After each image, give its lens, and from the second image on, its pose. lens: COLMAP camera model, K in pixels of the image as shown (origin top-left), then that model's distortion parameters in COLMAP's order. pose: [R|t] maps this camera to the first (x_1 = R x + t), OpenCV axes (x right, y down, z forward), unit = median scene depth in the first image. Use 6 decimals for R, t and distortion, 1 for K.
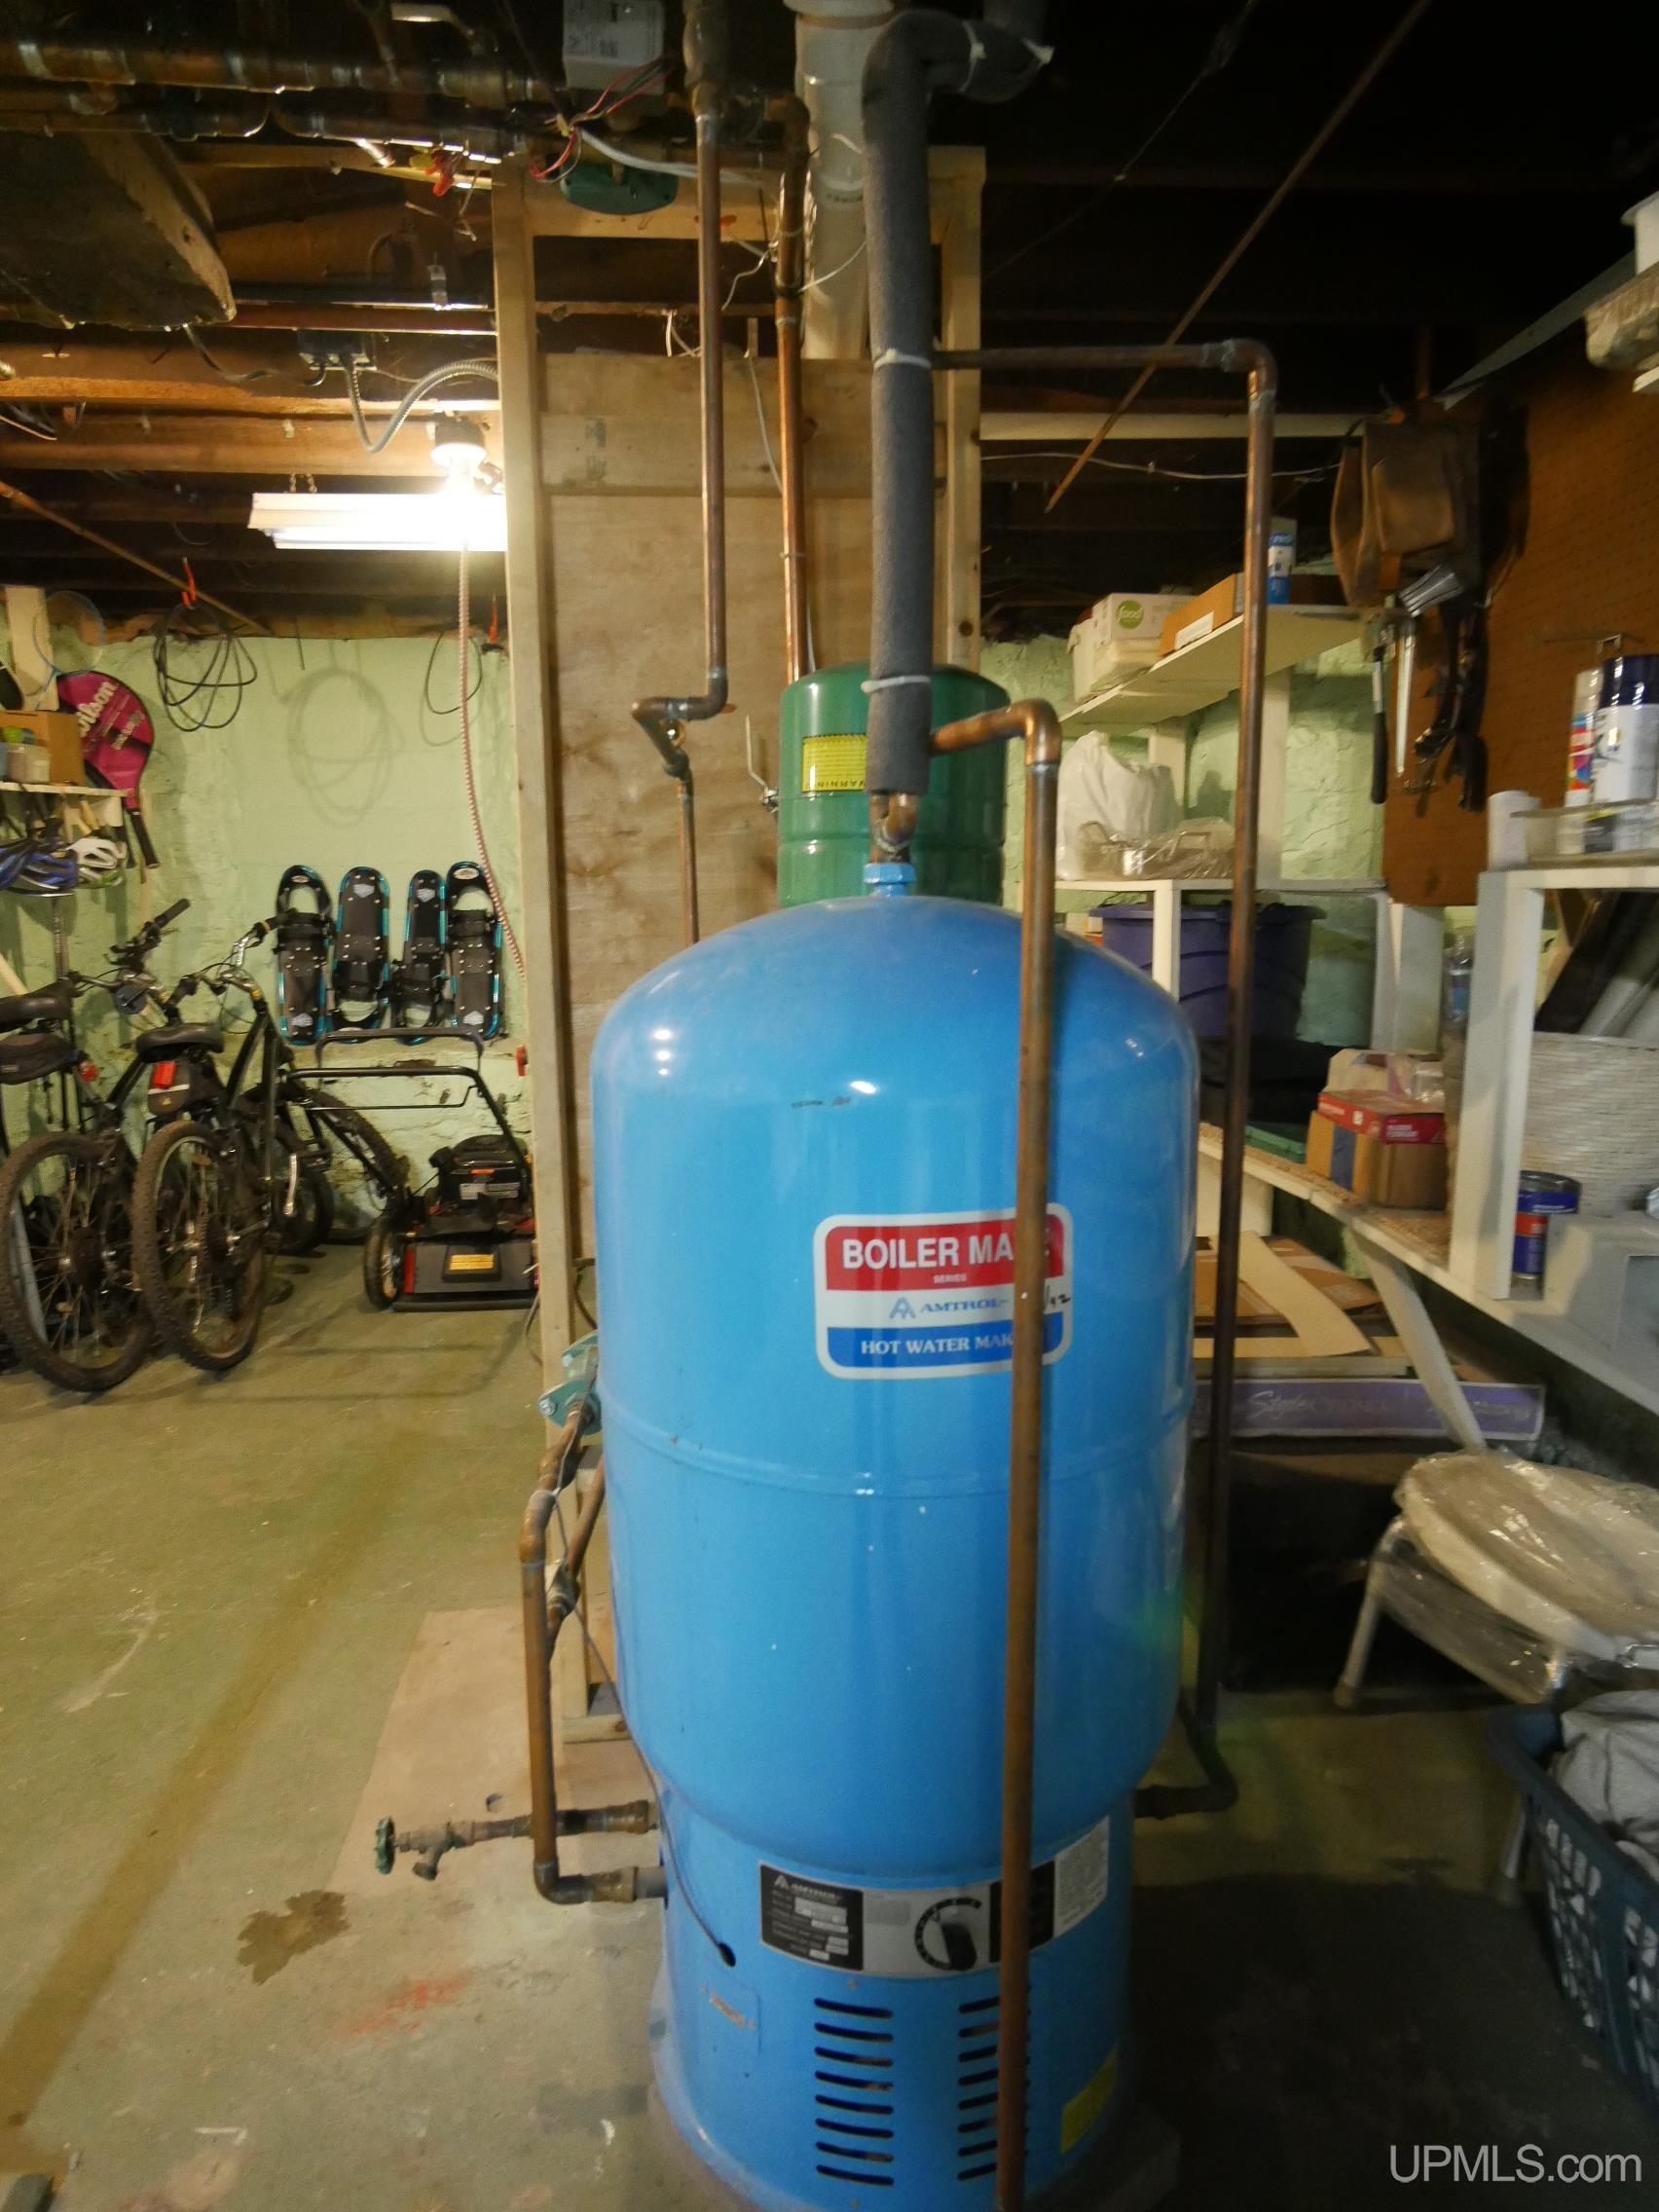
lens RADIAL K [[1269.3, 0, 858.9], [0, 1269.3, 1108.2], [0, 0, 1]] dist [-0.003400, 0.001566]
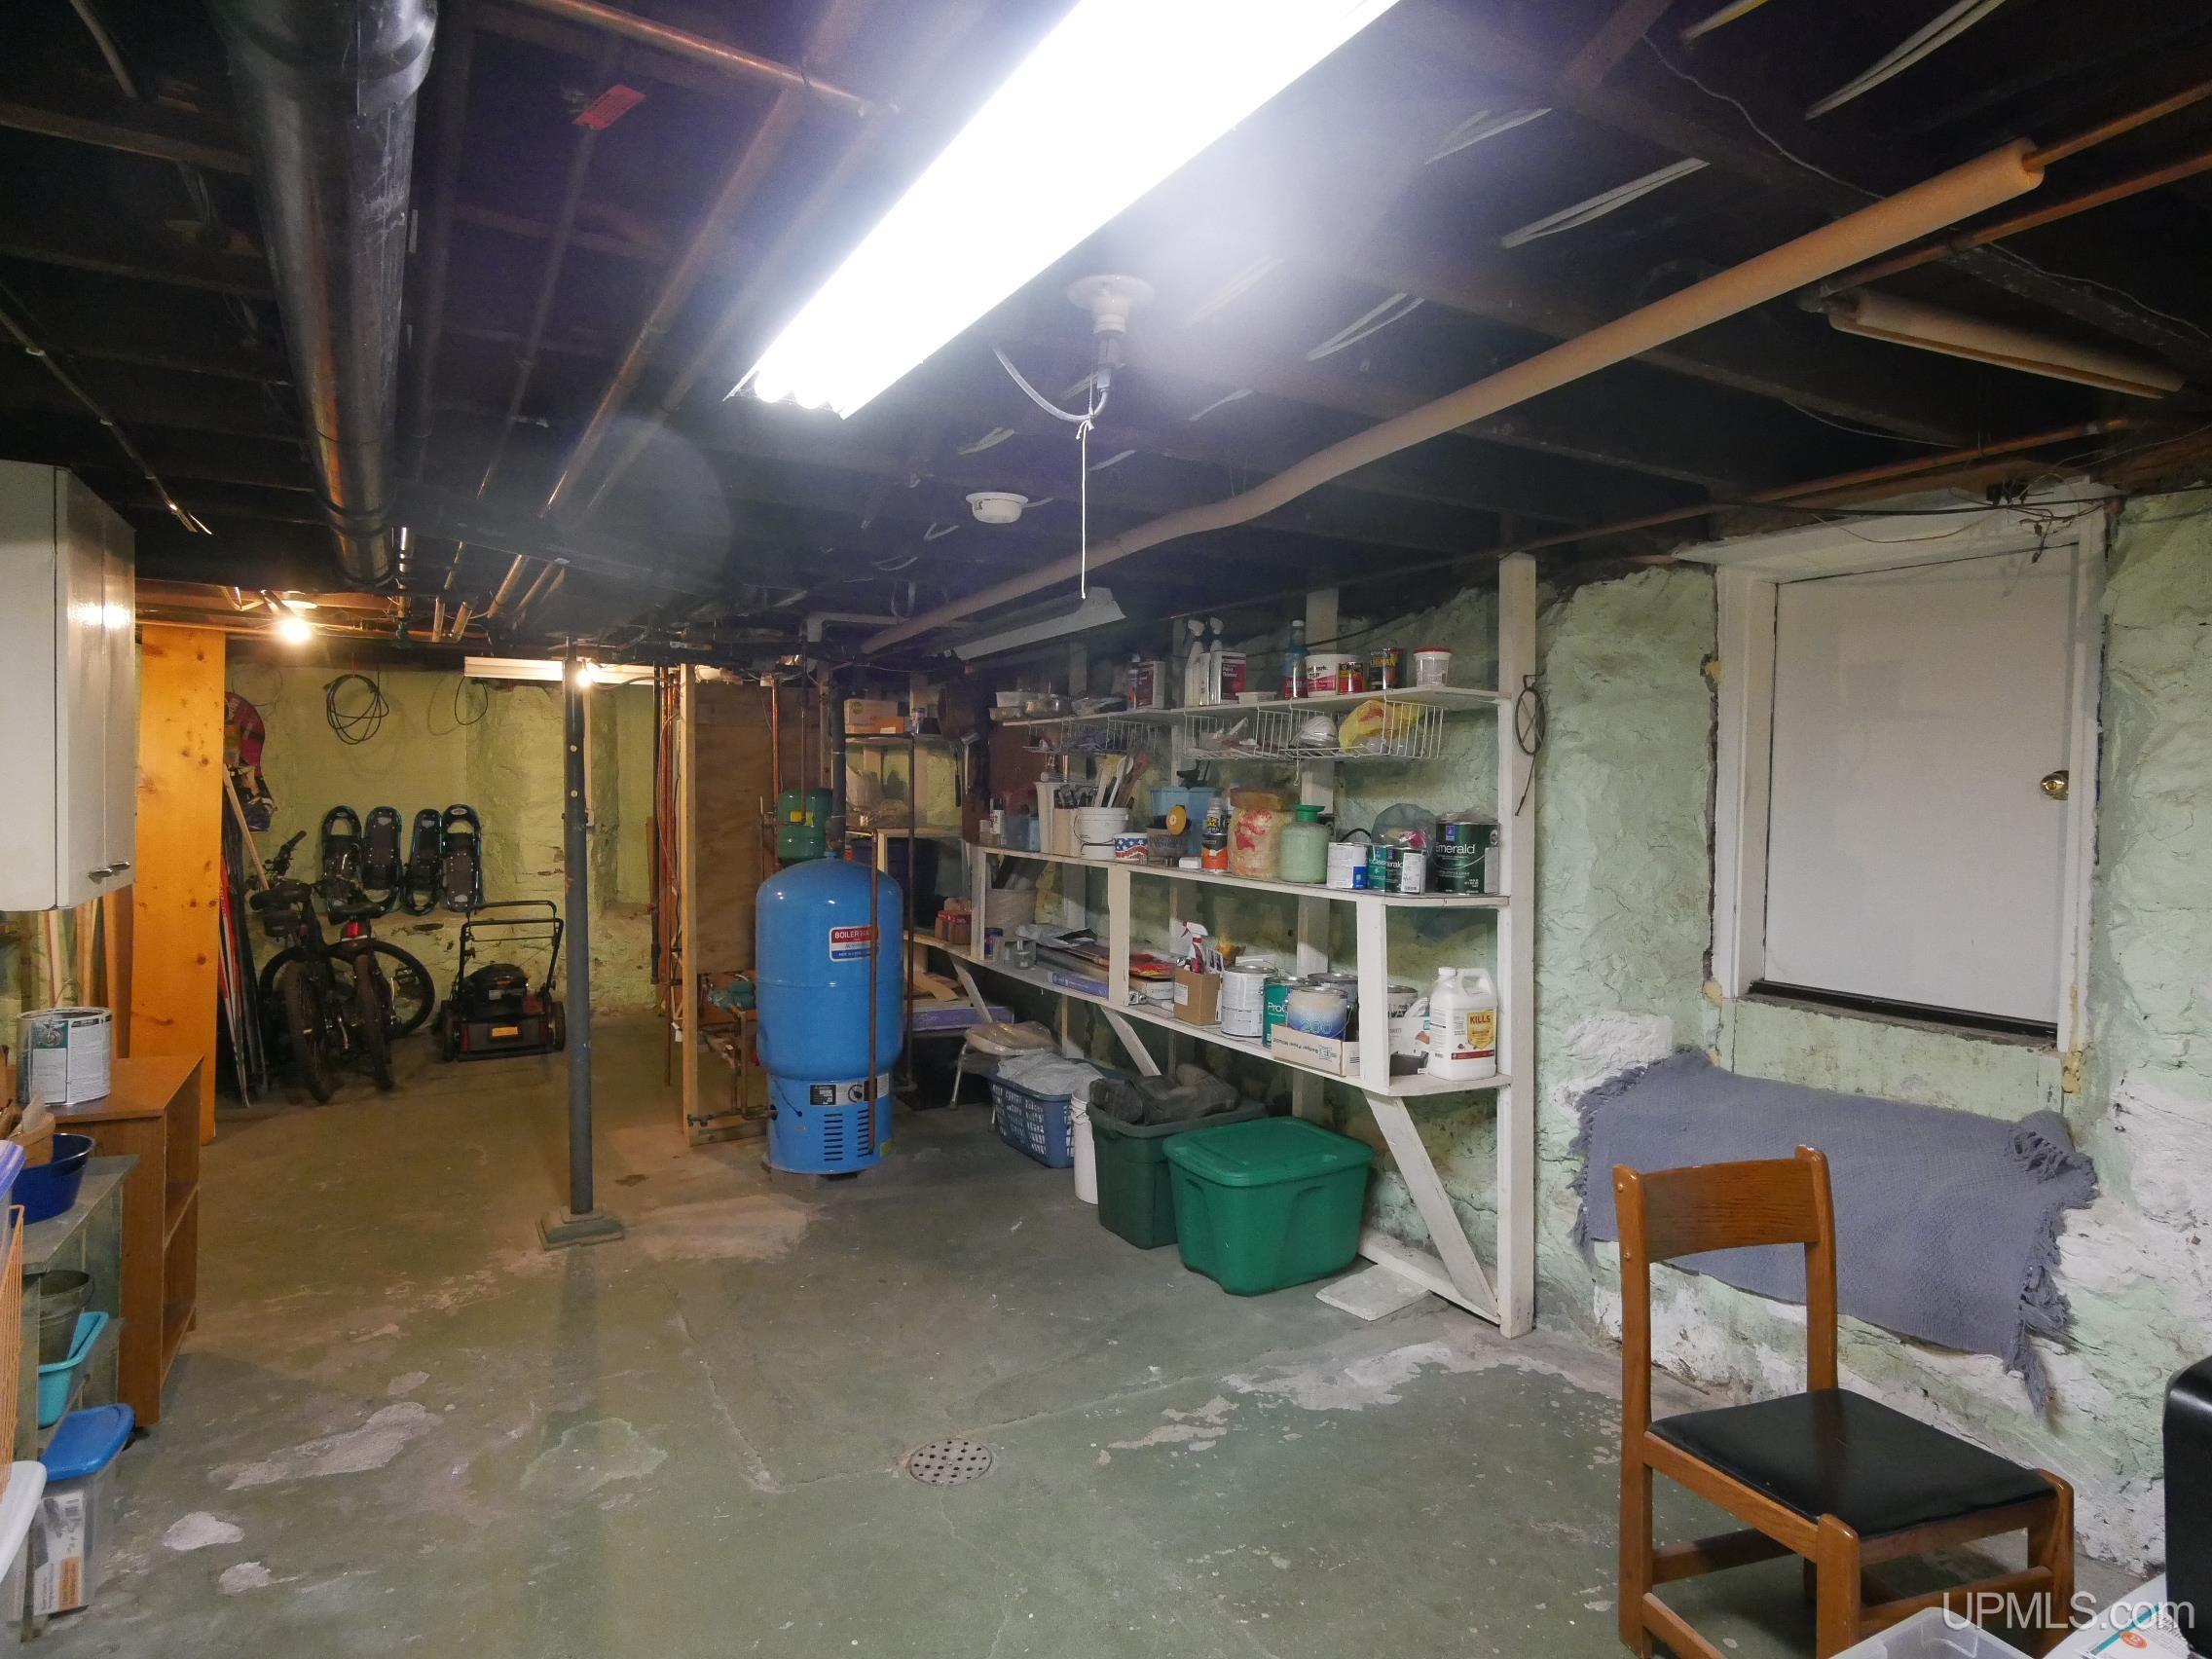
lens RADIAL K [[1245.5, 0, 1106.0], [0, 1245.5, 829.5], [0, 0, 1]] dist [-0.003533, -0.001201]
pose [[0.902217, -0.001641, 0.431279, -0.315346], [0.053966, 0.992563, -0.109117, 0.080044], [-0.427893, 0.121722, 0.895596, -1.053558]]
